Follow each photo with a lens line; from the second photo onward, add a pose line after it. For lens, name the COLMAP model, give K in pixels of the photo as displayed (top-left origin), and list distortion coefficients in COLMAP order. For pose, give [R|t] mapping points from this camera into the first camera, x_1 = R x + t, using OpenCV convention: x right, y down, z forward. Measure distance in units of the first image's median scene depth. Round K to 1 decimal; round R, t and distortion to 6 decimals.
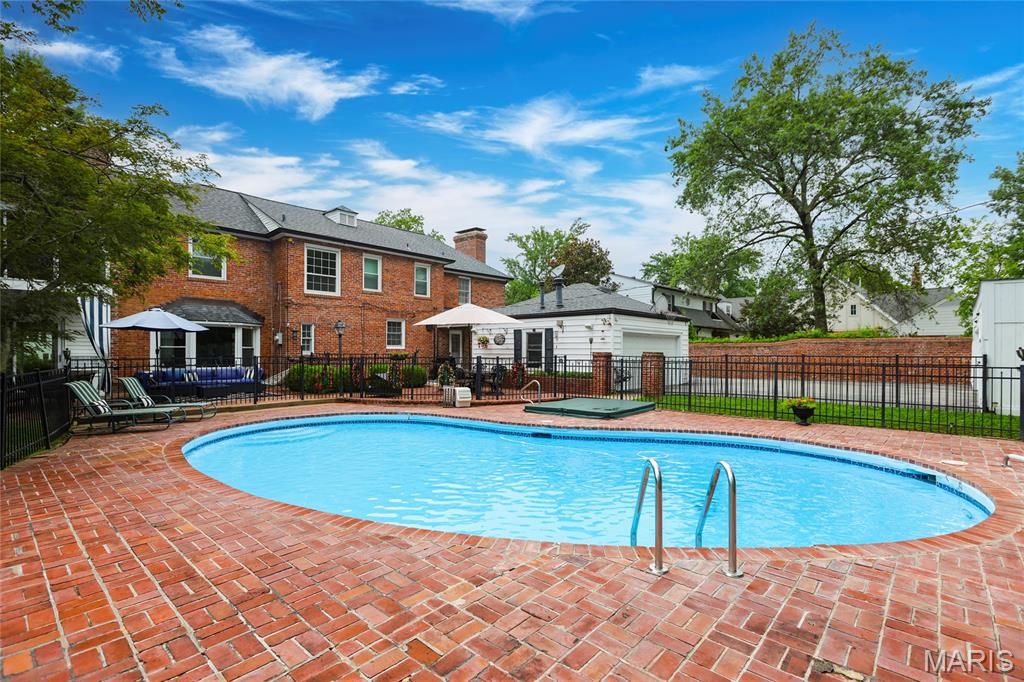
lens RADIAL K [[472.1, 0, 519.4], [0, 472.1, 349.8], [0, 0, 1]] dist [0.002023, 0.000018]
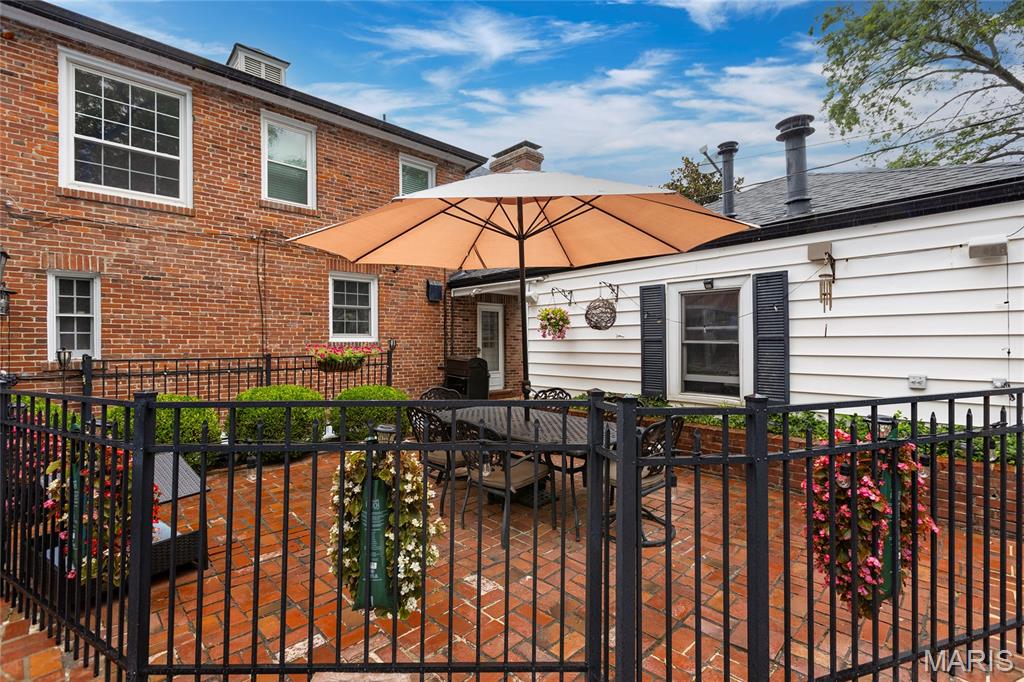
lens RADIAL K [[472.1, 0, 512.7], [0, 472.1, 338.7], [0, 0, 1]] dist [0.002023, 0.000018]
pose [[0.994405, -0.009825, -0.105172, -0.073567], [0.009163, 0.999935, -0.006783, -0.000656], [0.105232, 0.005782, 0.994431, 0.627459]]
